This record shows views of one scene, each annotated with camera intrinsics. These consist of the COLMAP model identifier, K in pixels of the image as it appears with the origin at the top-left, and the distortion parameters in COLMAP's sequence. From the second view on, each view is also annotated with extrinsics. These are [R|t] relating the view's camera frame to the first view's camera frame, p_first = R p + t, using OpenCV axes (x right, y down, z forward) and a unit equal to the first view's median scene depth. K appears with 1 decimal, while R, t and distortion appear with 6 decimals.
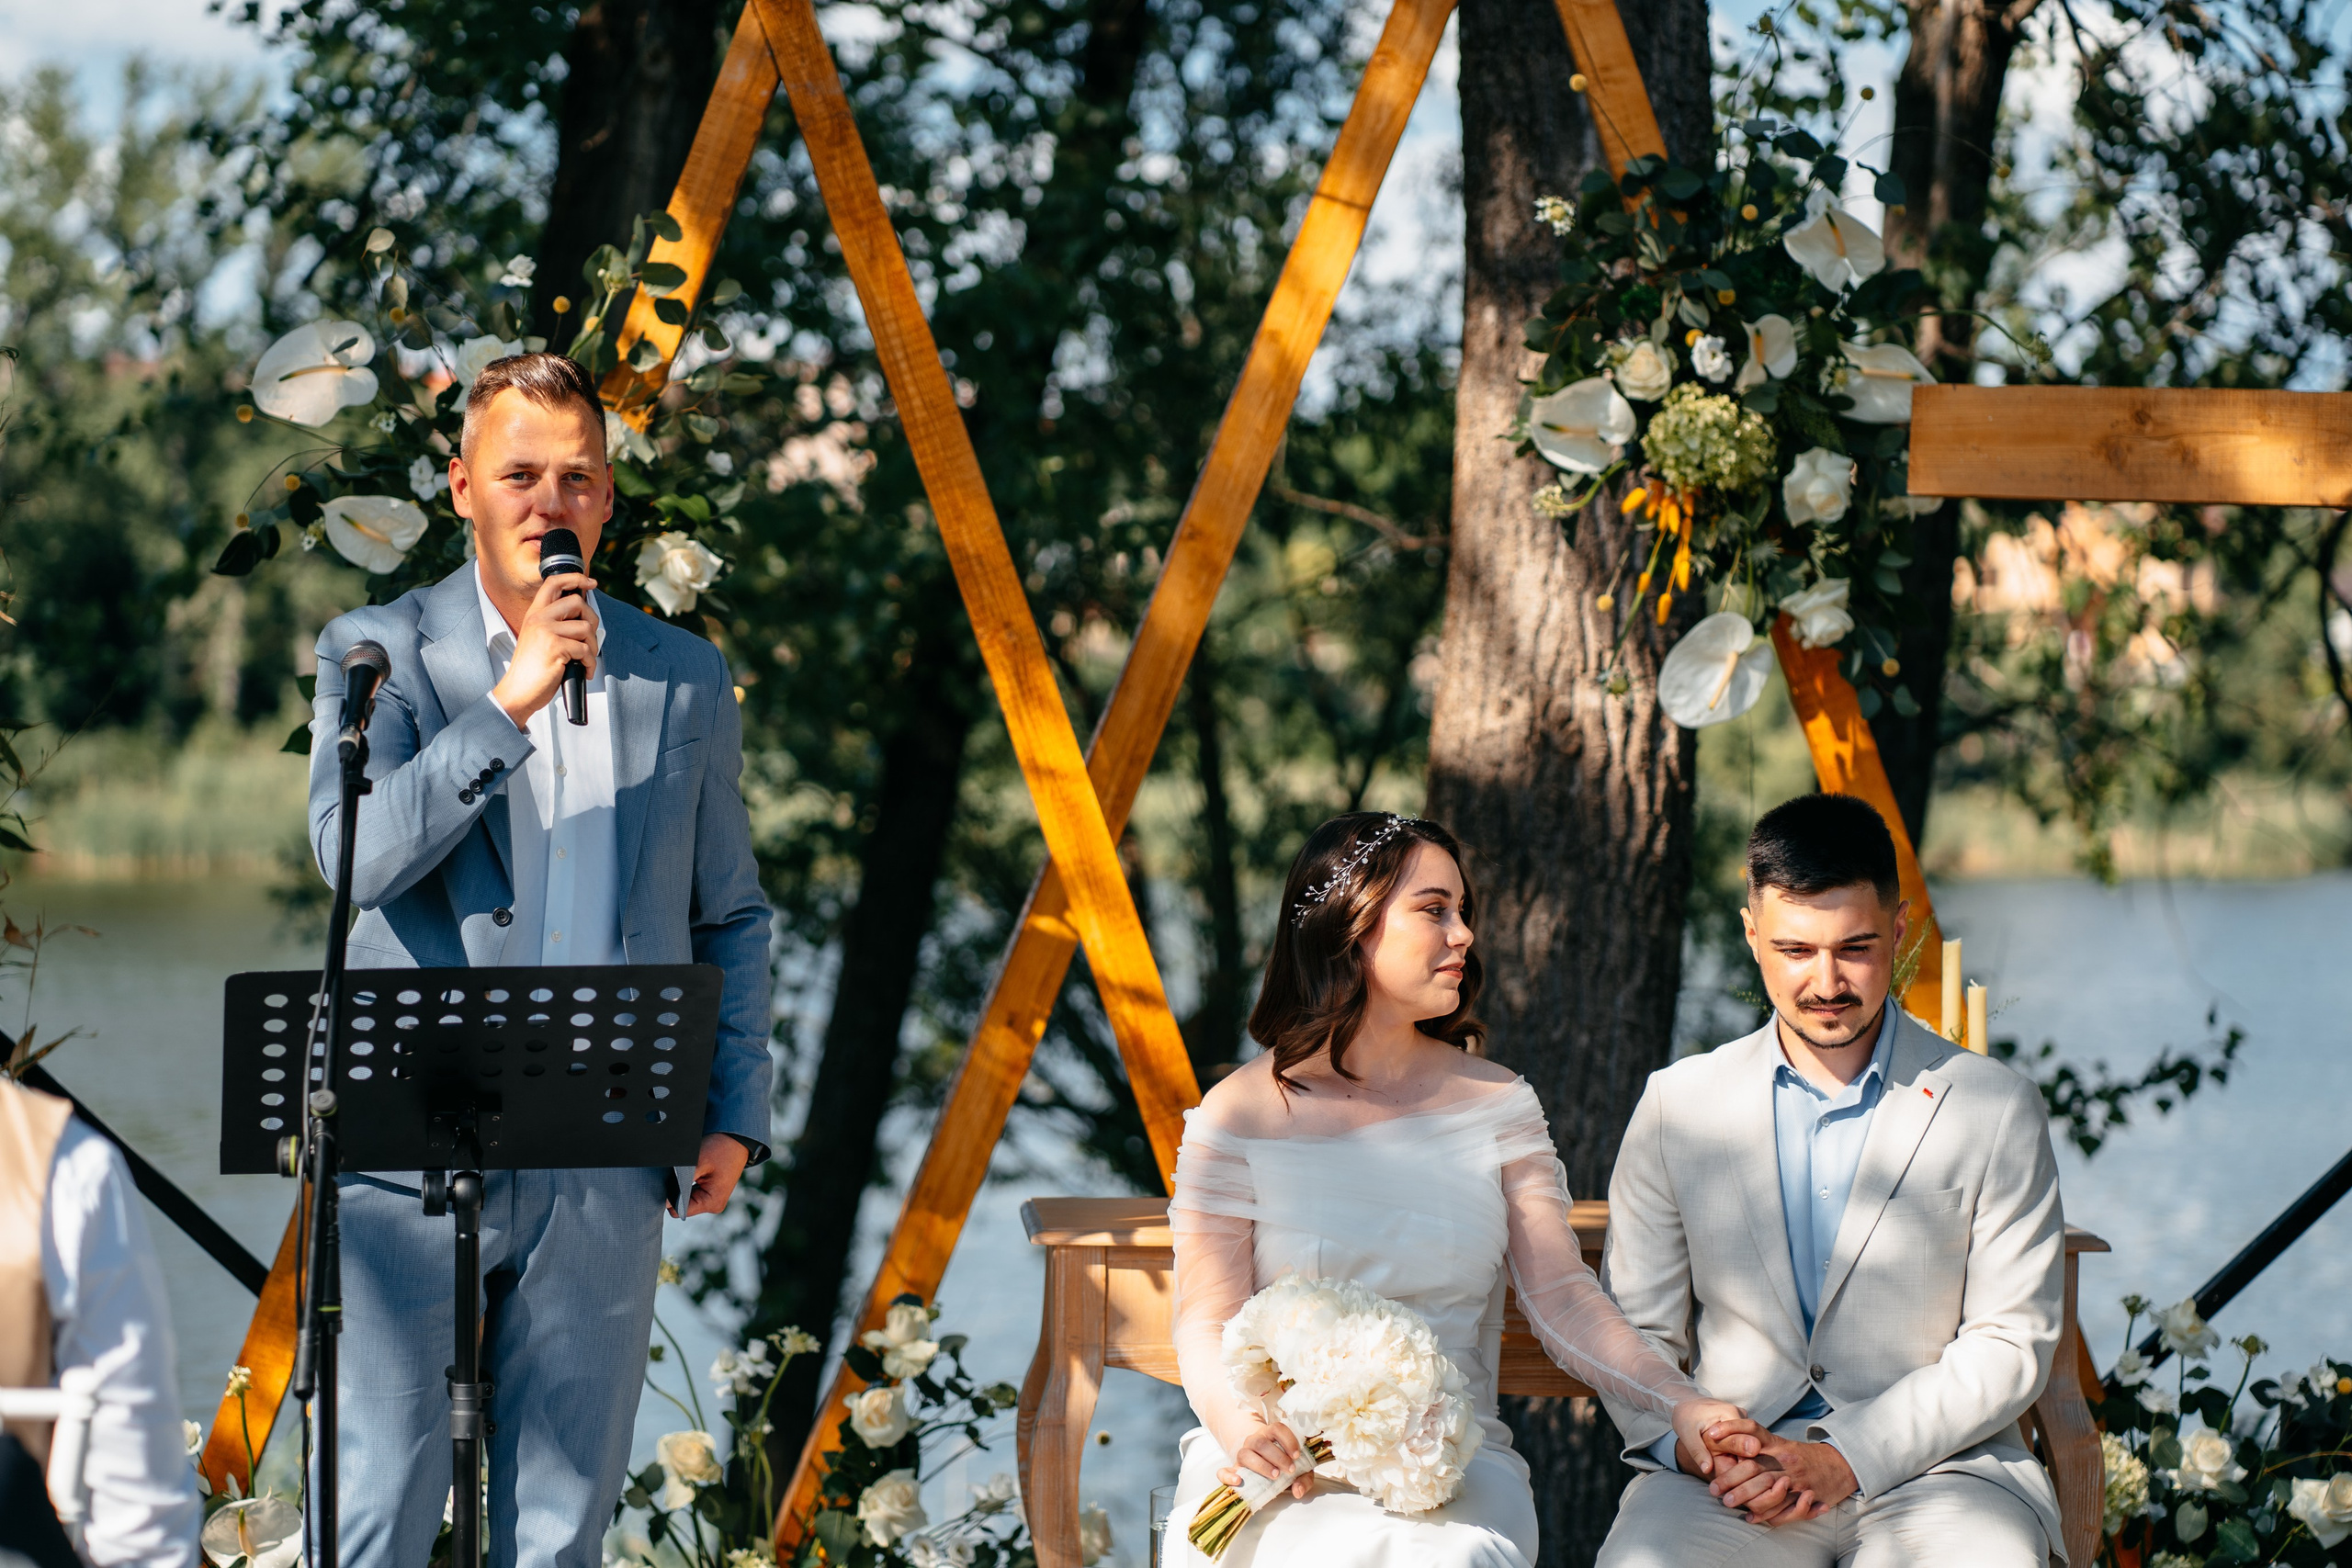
lens RADIAL K [[5613.7, 0, 1190.4], [0, 5613.7, 777.6], [0, 0, 1]] dist [-0.043173, 0.000000]
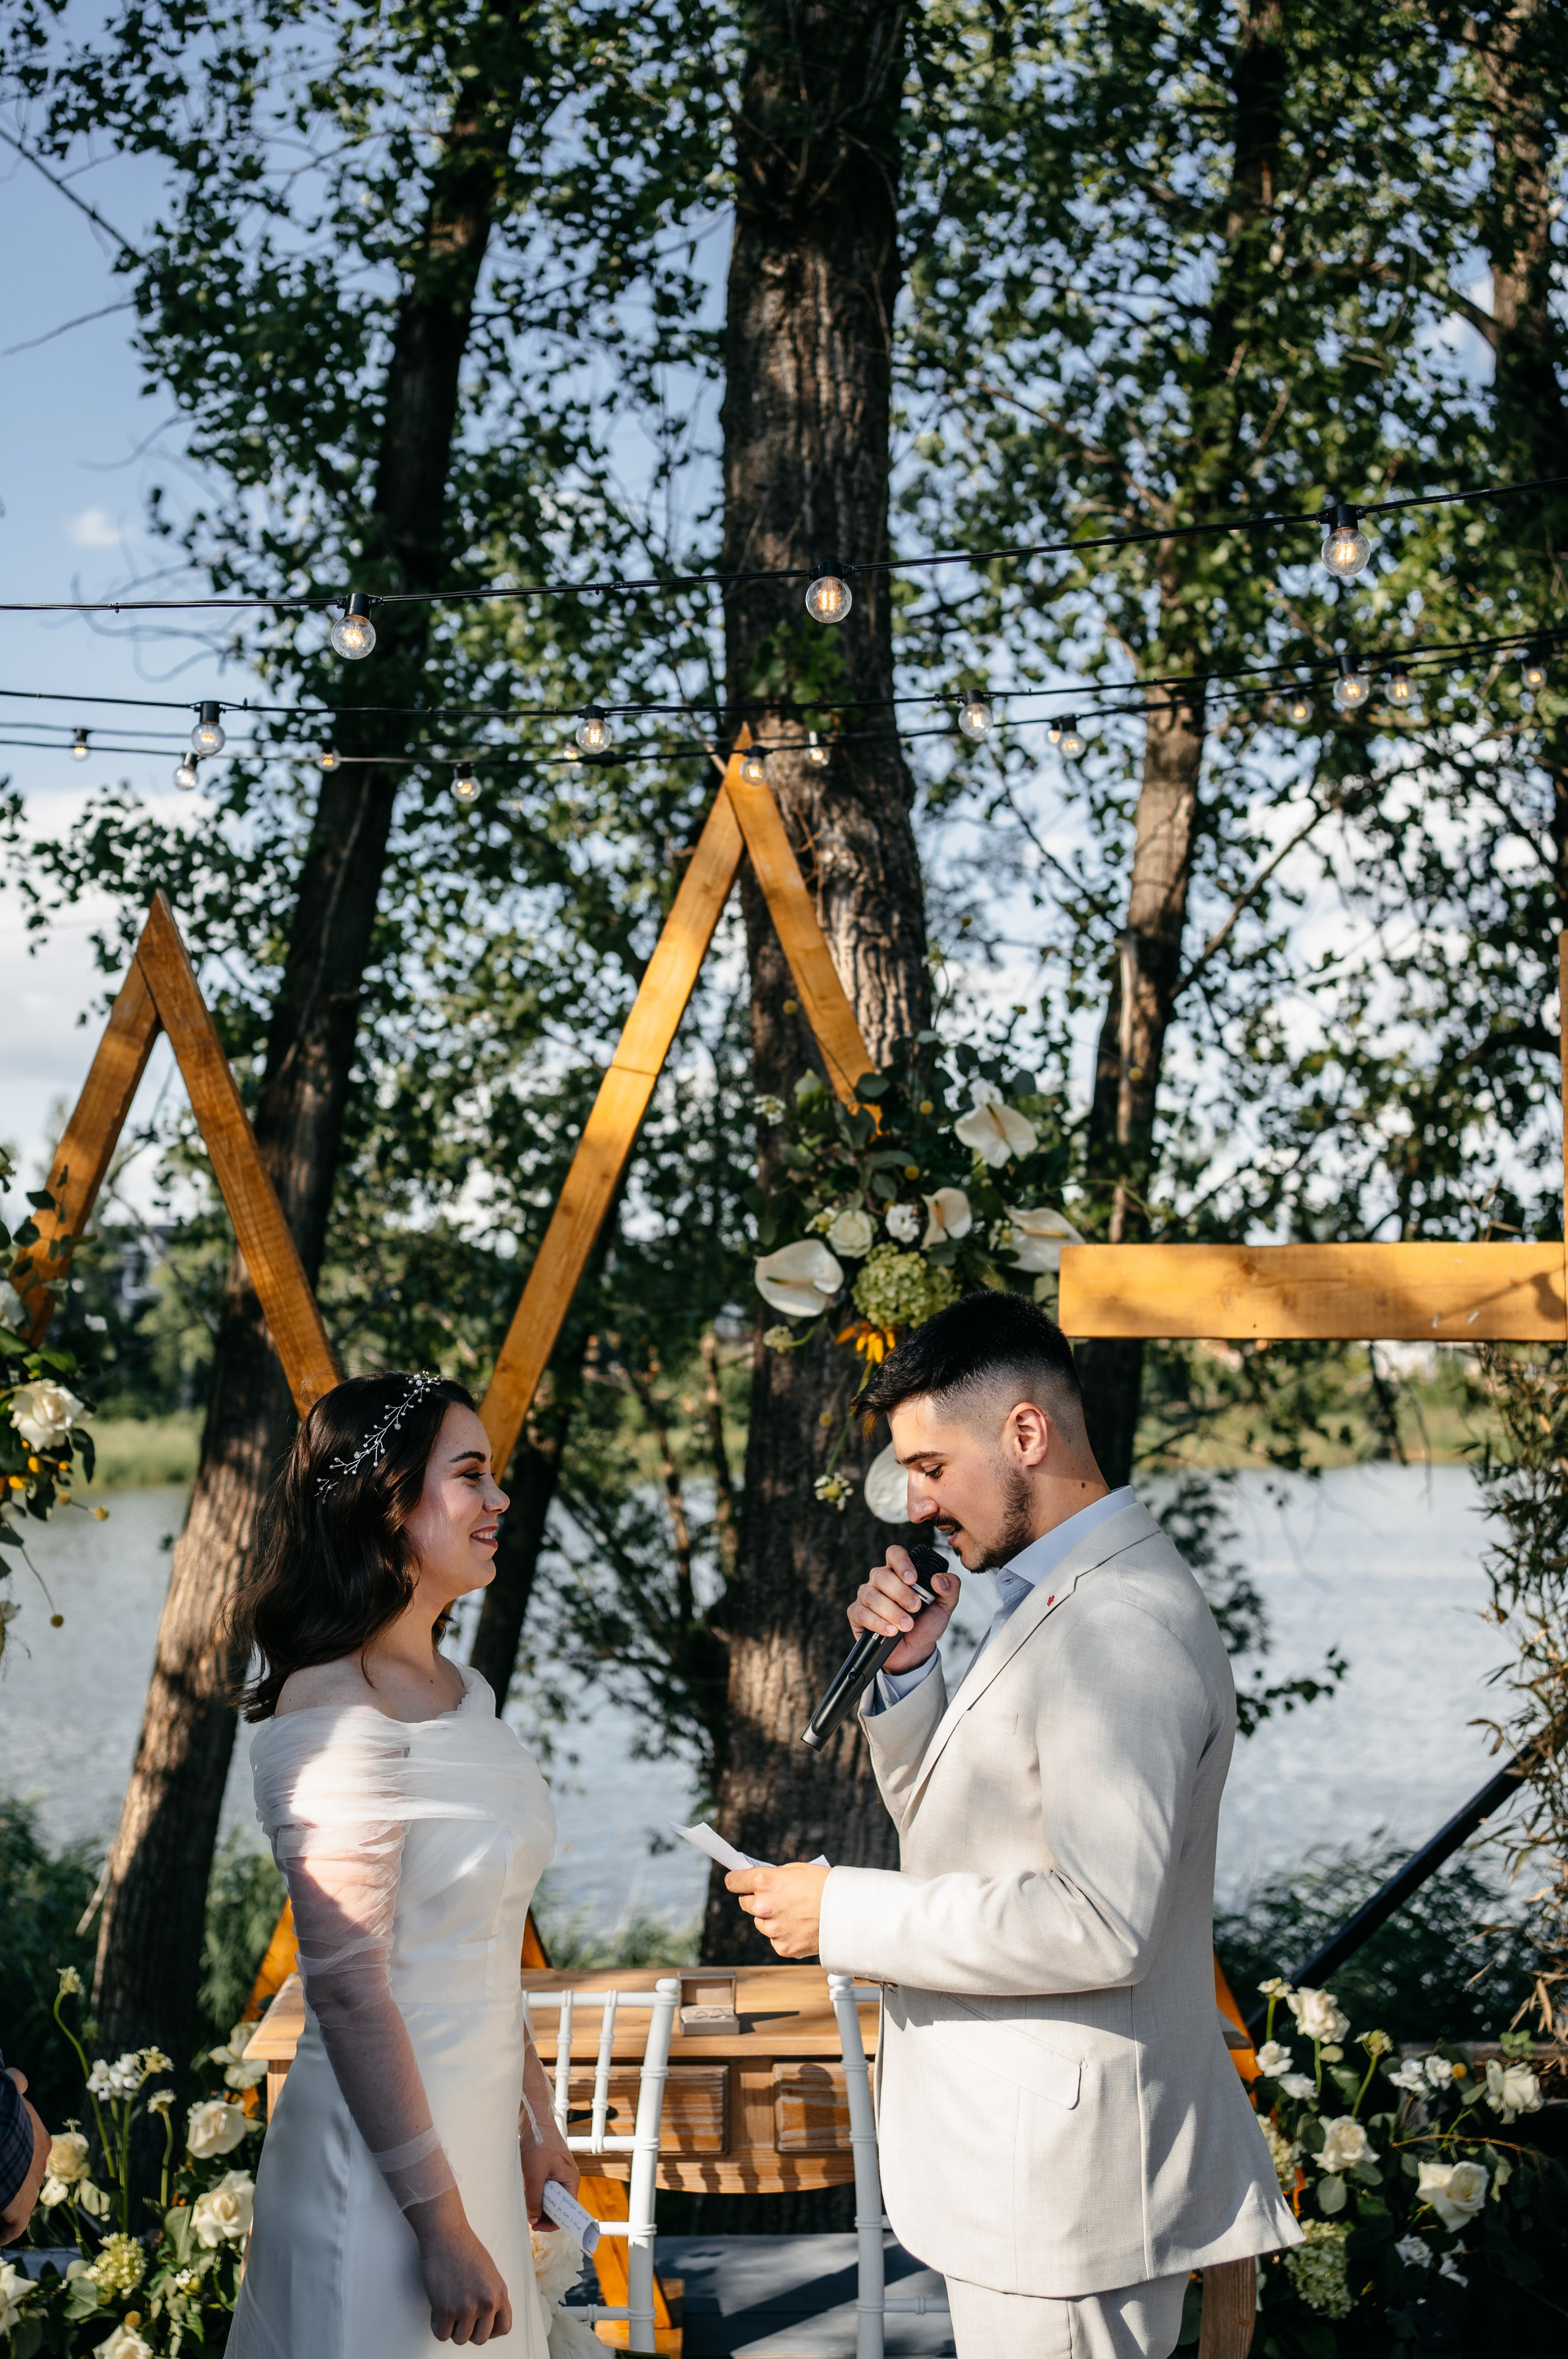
lens RADIAL K [[2734.0, 0, 718.5], [0, 2734.0, 1117.3], [0, 0, 1]] dist [0.033102, 0.000000]
pose [[0.999457, -0.019443, -0.026602, 0.068635], [0.016386, 0.993724, -0.110649, -0.031428], [0.028587, 0.110153, 0.993504, 0.393213]]
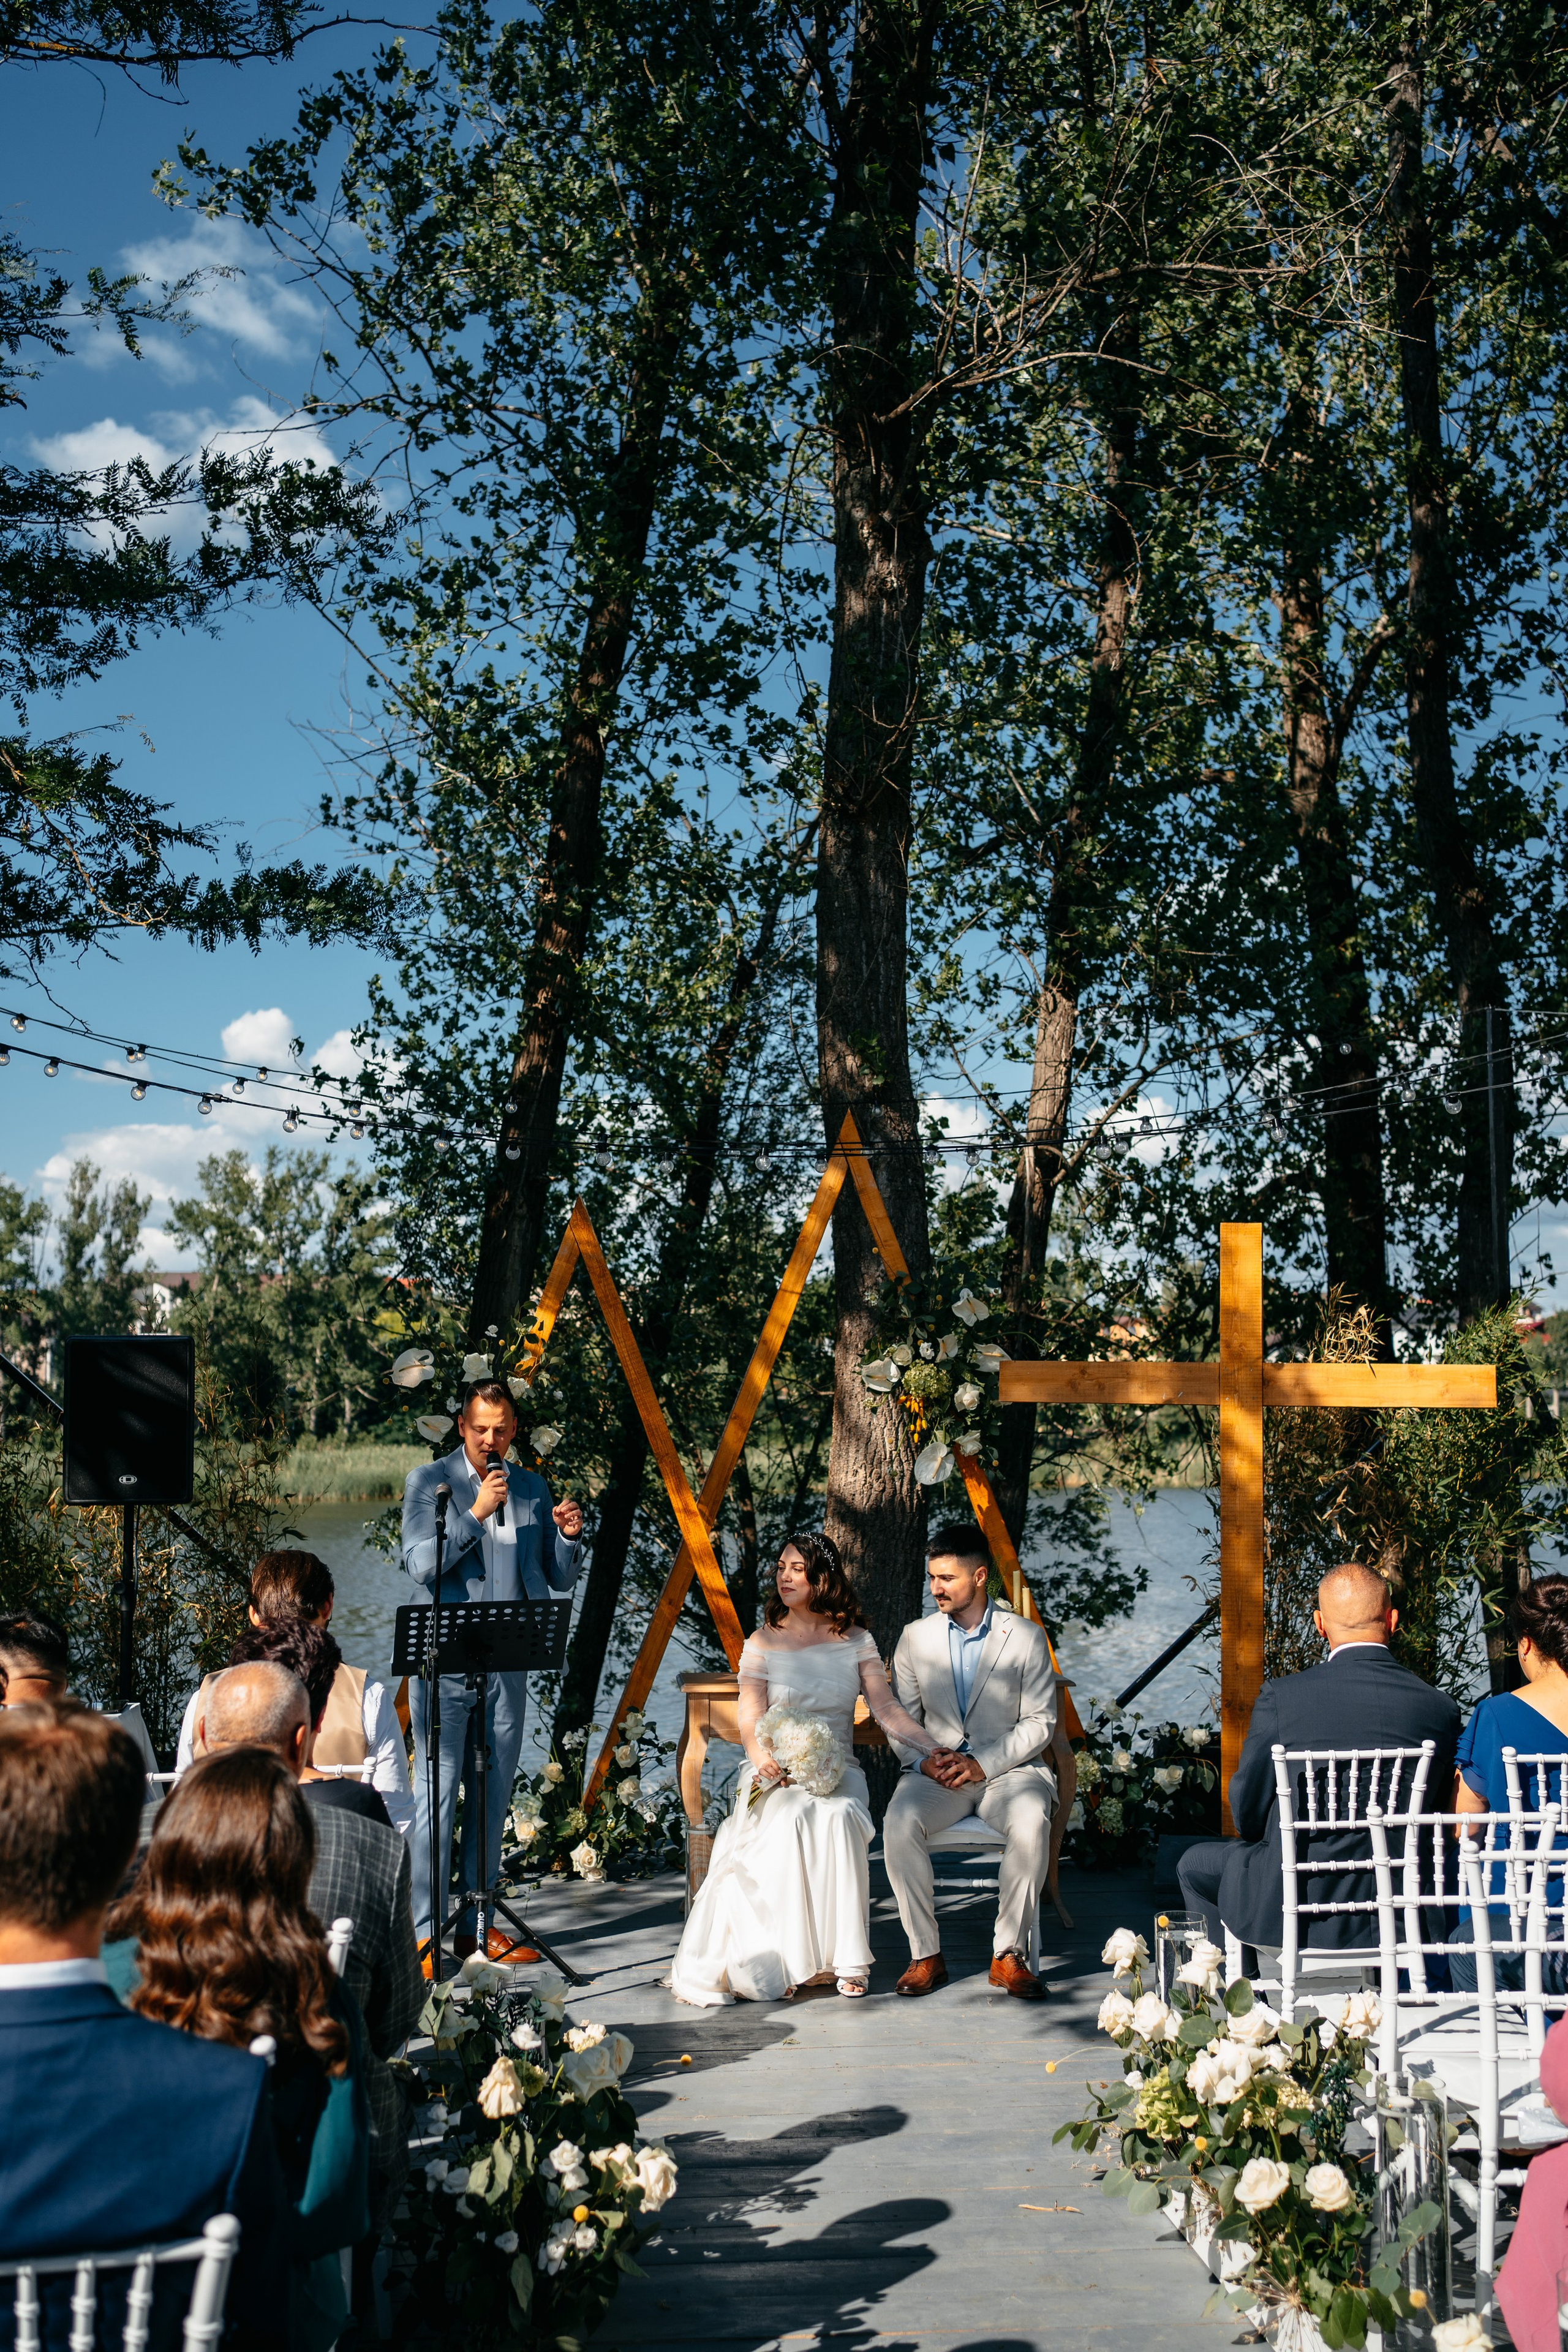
lens RADIAL K [[2445.1, 0, 795.3], [0, 2445.1, 1180.5], [0, 0, 1]] dist [0.009600, 0.000000]
pose [[0.999513, -0.016102, 0.026727, -0.000954], [0.018914, 0.993915, -0.108517, -0.029181], [-0.024817, 0.108970, 0.993735, -0.181712]]
